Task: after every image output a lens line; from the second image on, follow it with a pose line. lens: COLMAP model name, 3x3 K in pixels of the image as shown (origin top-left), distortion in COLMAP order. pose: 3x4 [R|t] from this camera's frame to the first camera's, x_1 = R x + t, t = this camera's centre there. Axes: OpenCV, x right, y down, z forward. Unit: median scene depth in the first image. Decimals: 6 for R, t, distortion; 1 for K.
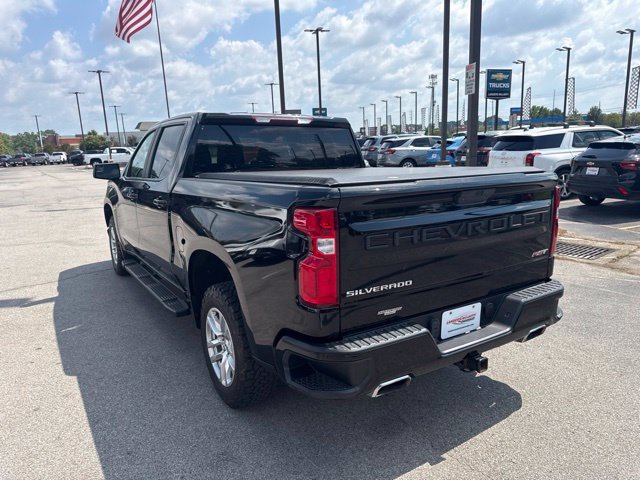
lens RADIAL K [[454.0, 0, 321.0], [0, 454.0, 239.2], [0, 0, 1]] dist [0.035150, -0.046638]
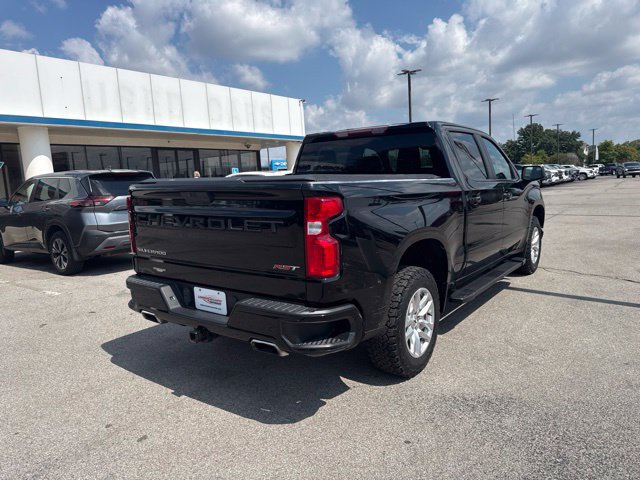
lens RADIAL K [[454.0, 0, 321.0], [0, 454.0, 239.2], [0, 0, 1]] dist [0.035150, -0.046638]
pose [[0.354756, 0.132162, -0.925571, 0.803213], [-0.148412, 0.985367, 0.083816, -0.067523], [0.923105, 0.107632, 0.369179, 0.432144]]
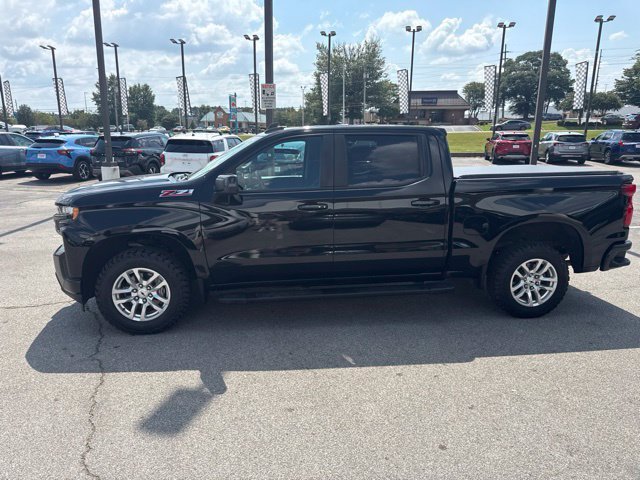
lens RADIAL K [[450.8, 0, 316.8], [0, 450.8, 242.0], [0, 0, 1]] dist [0.039817, -0.048107]
pose [[0.435846, -0.168296, 0.884146, -1.195381], [0.159429, 0.981263, 0.108190, -0.121224], [-0.885788, 0.093804, 0.454511, 0.583987]]
